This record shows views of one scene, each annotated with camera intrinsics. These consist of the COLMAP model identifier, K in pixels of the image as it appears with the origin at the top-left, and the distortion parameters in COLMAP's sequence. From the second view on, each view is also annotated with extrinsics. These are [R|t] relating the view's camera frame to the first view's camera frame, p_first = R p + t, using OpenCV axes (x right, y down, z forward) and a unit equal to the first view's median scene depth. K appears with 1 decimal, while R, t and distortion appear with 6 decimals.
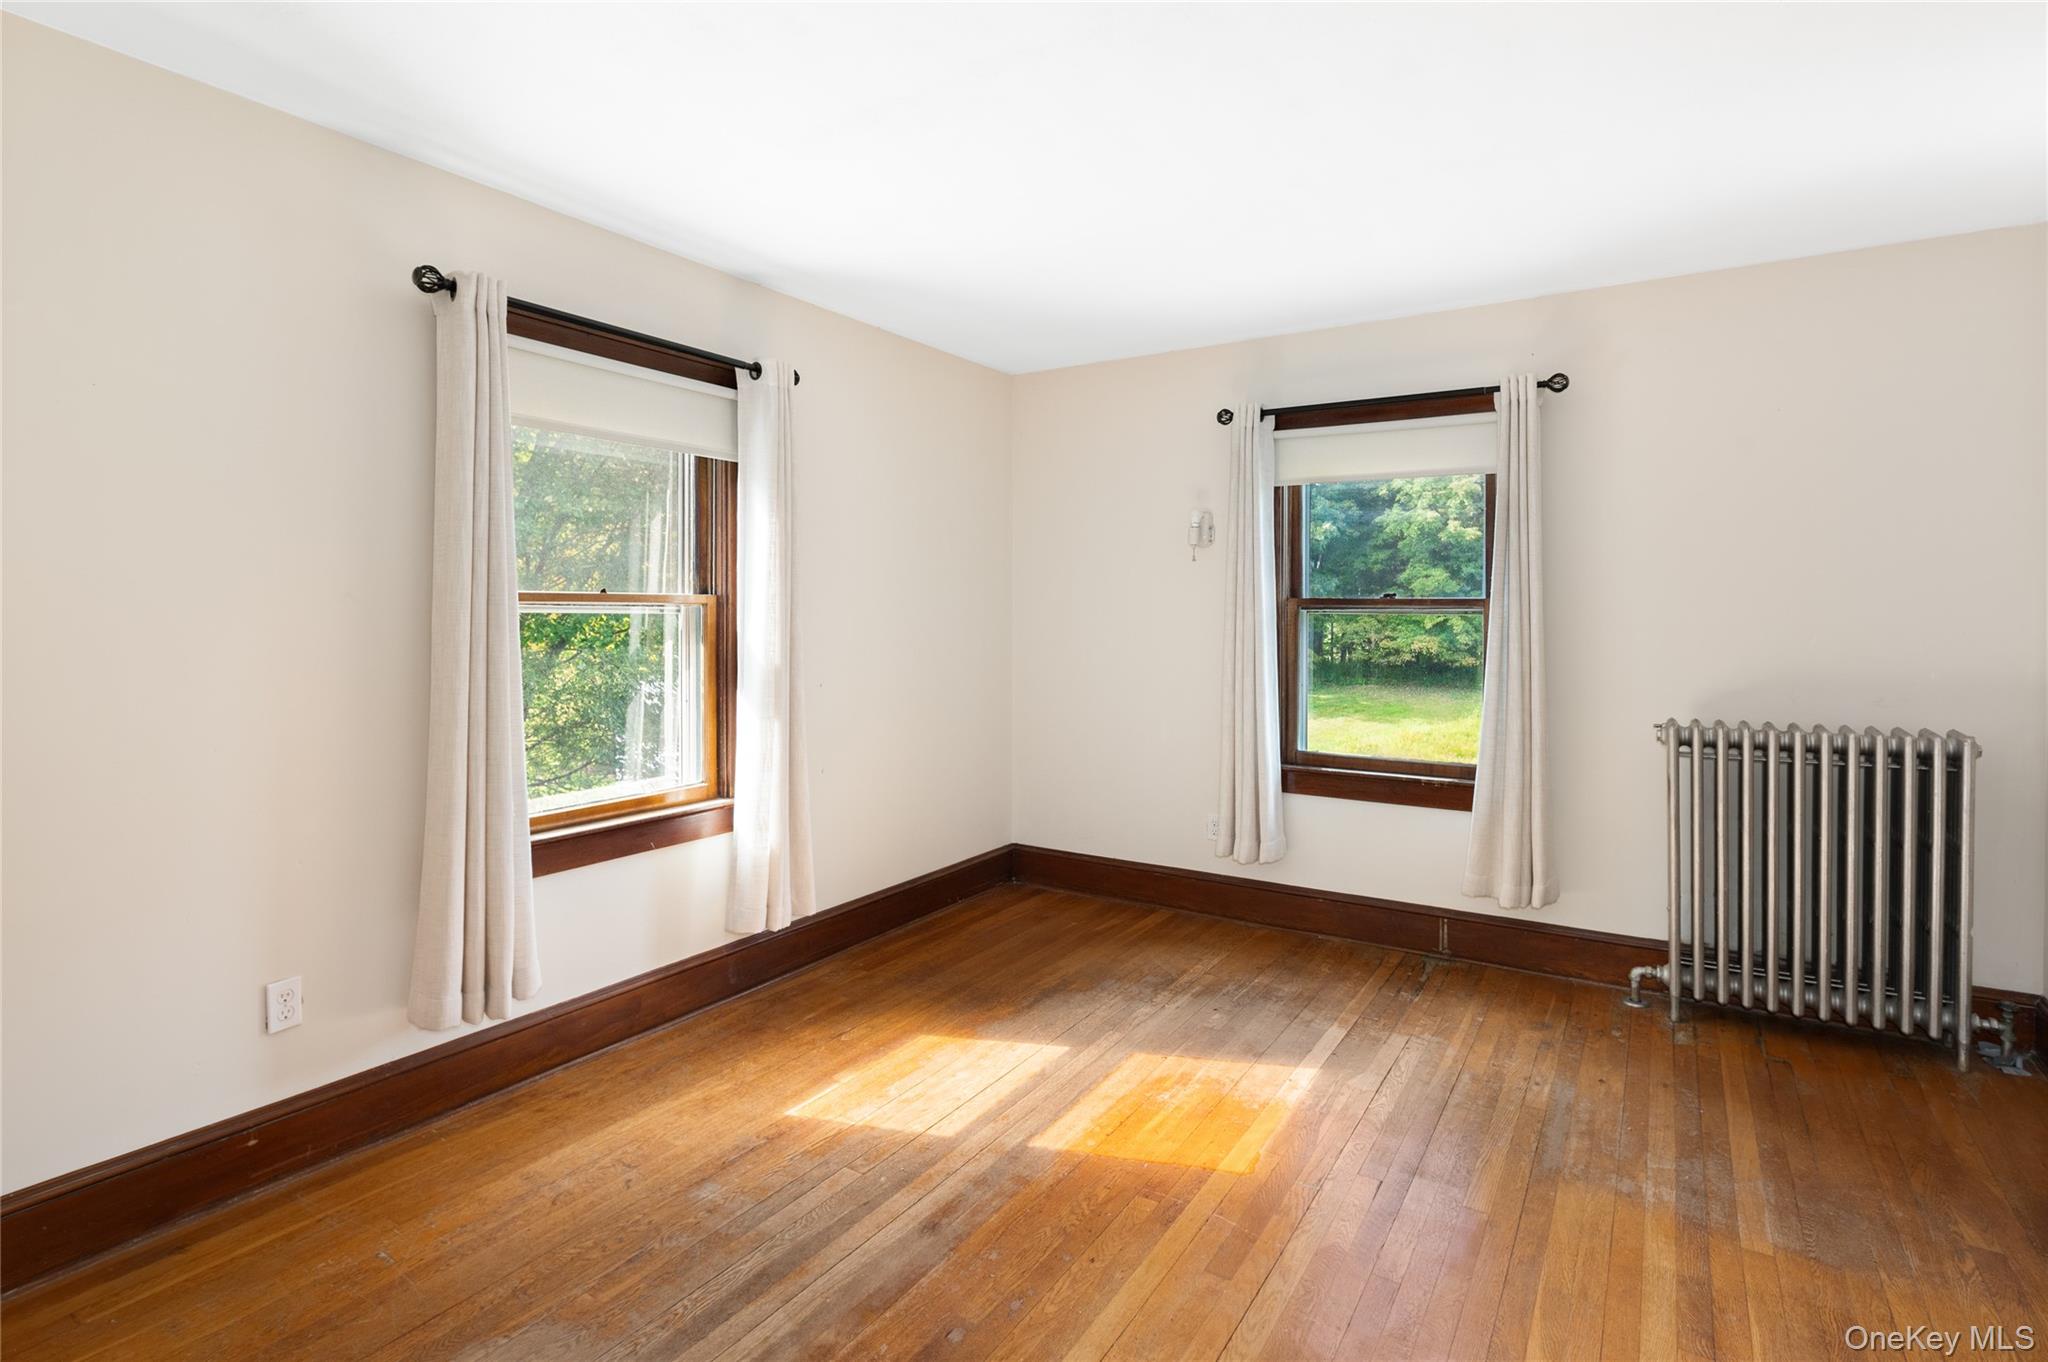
lens RADIAL K [[997.9, 0, 1028.1], [0, 997.9, 618.7], [0, 0, 1]] dist [0.002120, 0.000489]
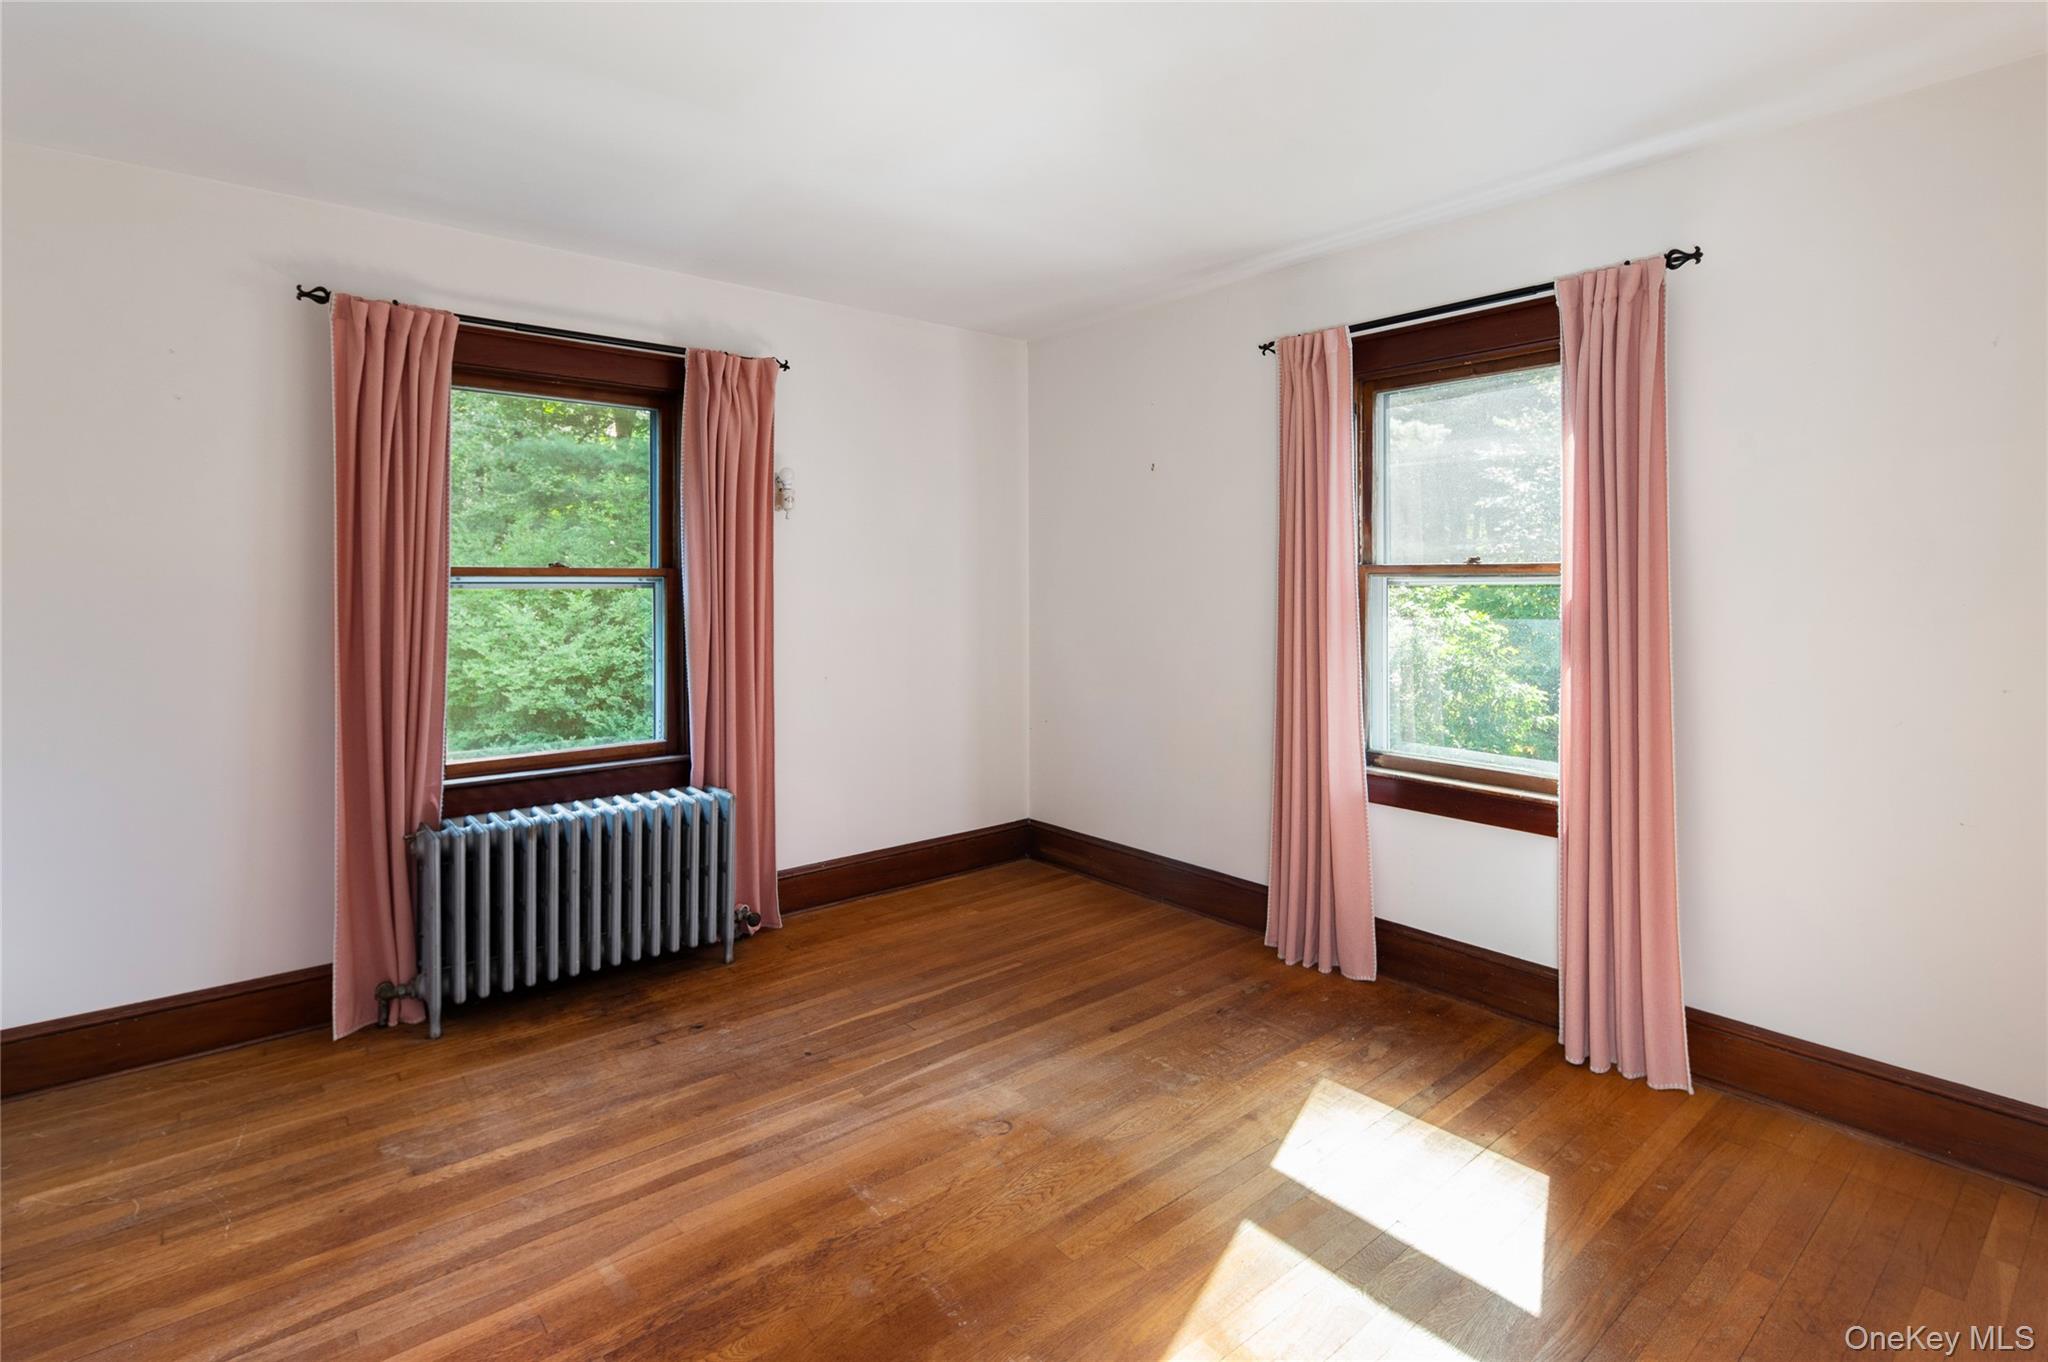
lens RADIAL K [[1009.0, 0, 1026.0], [0, 1009.0, 583.0], [0, 0, 1]] dist [0.001216, -0.000437]
pose [[0.956143, -0.002183, -0.292893, 0.472779], [0.000601, 0.999985, -0.005492, -0.000987], [0.292900, 0.005075, 0.956130, 0.088220]]
